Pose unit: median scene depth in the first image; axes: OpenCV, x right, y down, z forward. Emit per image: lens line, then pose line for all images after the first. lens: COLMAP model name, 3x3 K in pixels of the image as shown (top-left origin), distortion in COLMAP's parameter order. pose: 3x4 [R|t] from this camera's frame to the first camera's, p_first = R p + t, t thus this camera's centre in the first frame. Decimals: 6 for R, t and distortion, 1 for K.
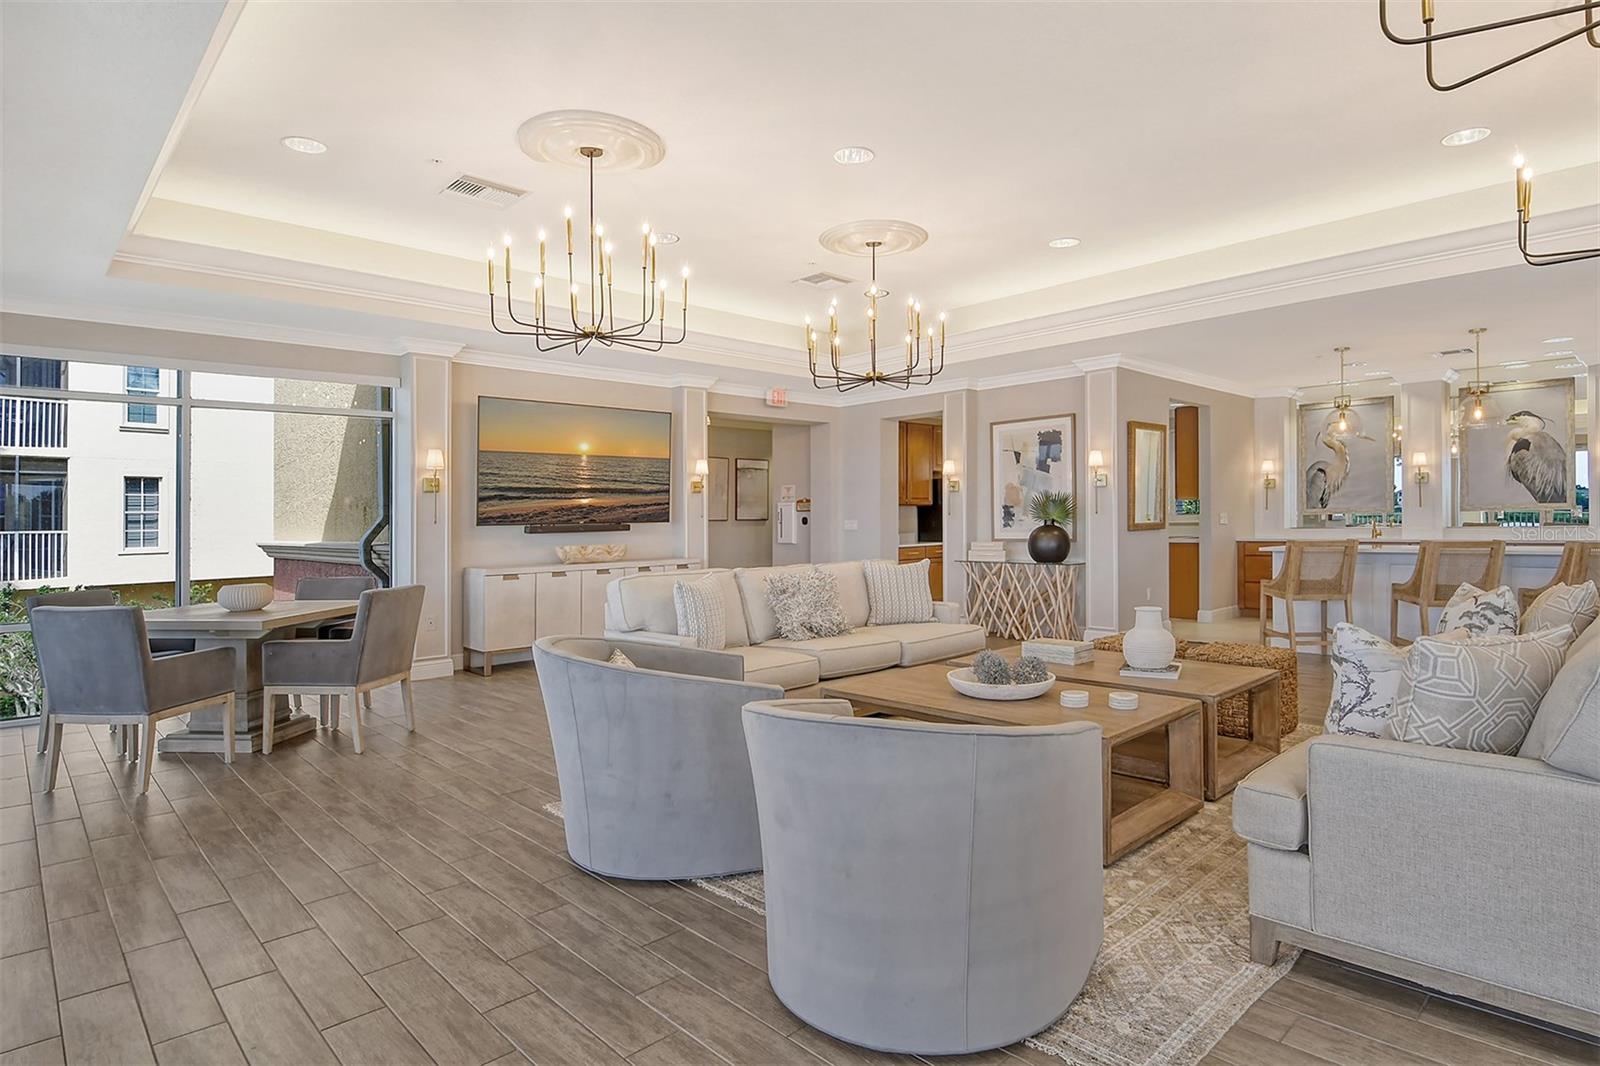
lens RADIAL K [[855.3, 0, 801.6], [0, 855.3, 523.0], [0, 0, 1]] dist [0.020188, -0.027913]
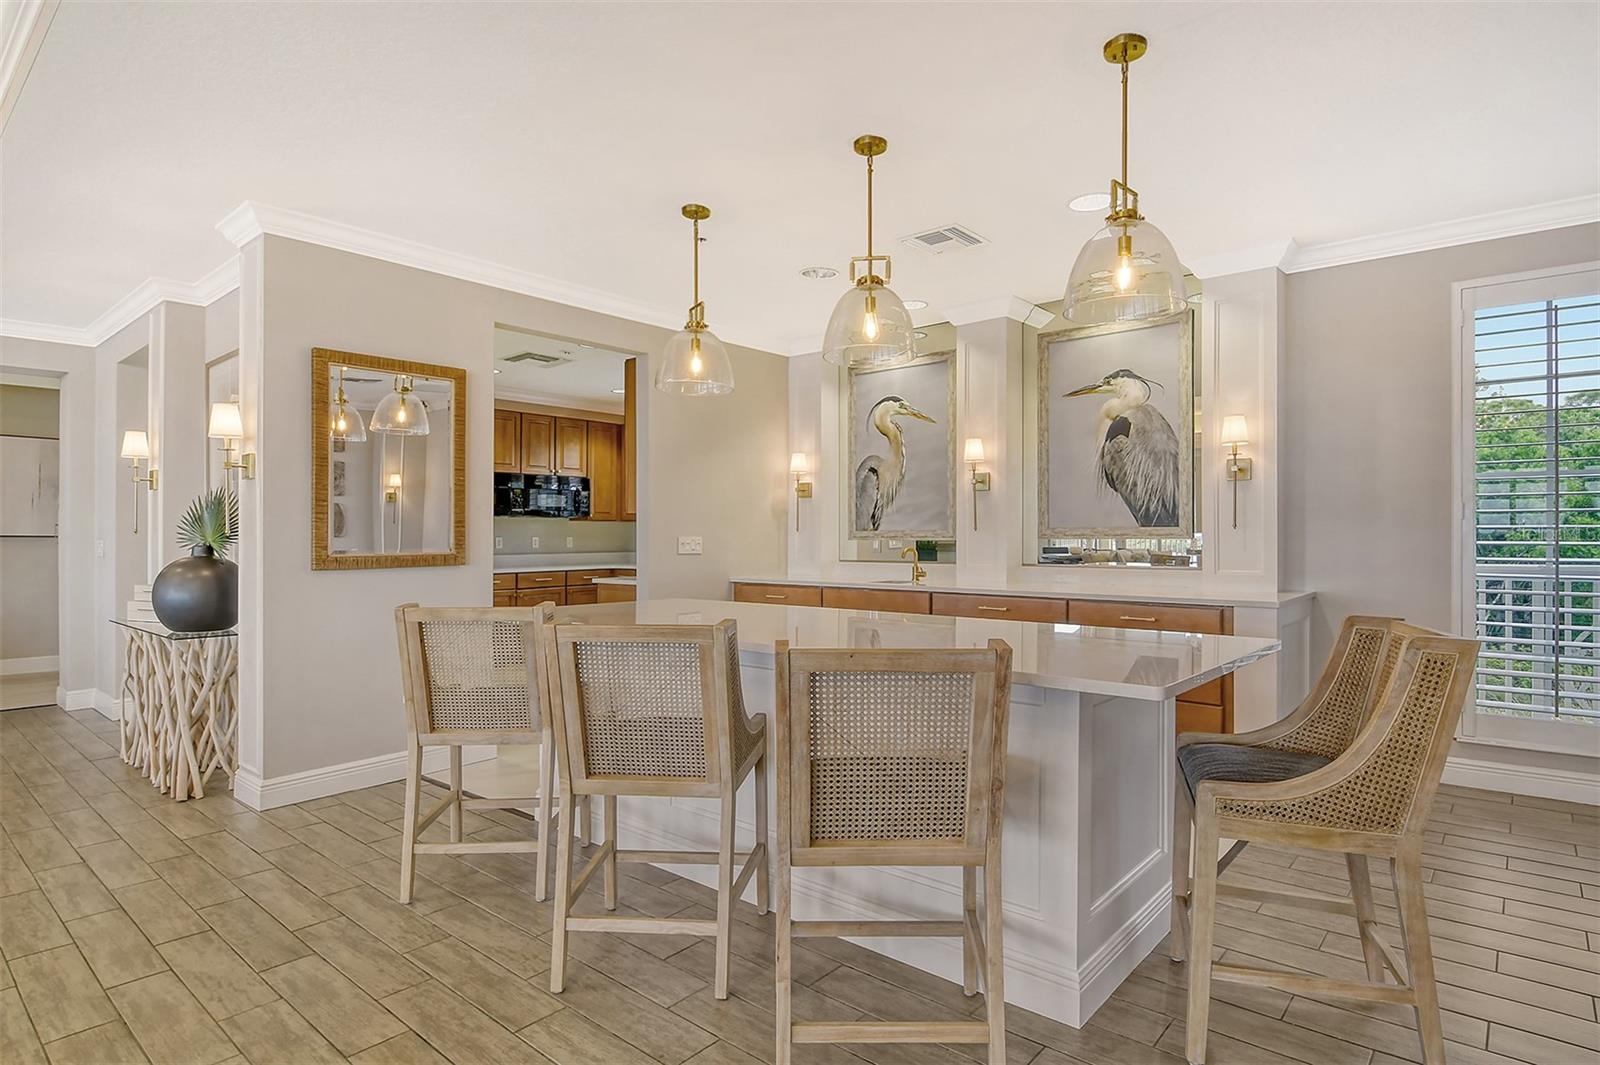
lens RADIAL K [[855.3, 0, 801.6], [0, 855.3, 522.5], [0, 0, 1]] dist [0.020188, -0.027913]
pose [[0.994315, 0.015765, 0.105304, 0.595173], [-0.013711, 0.999702, -0.020207, -0.011418], [-0.105591, 0.018648, 0.994235, 0.461937]]
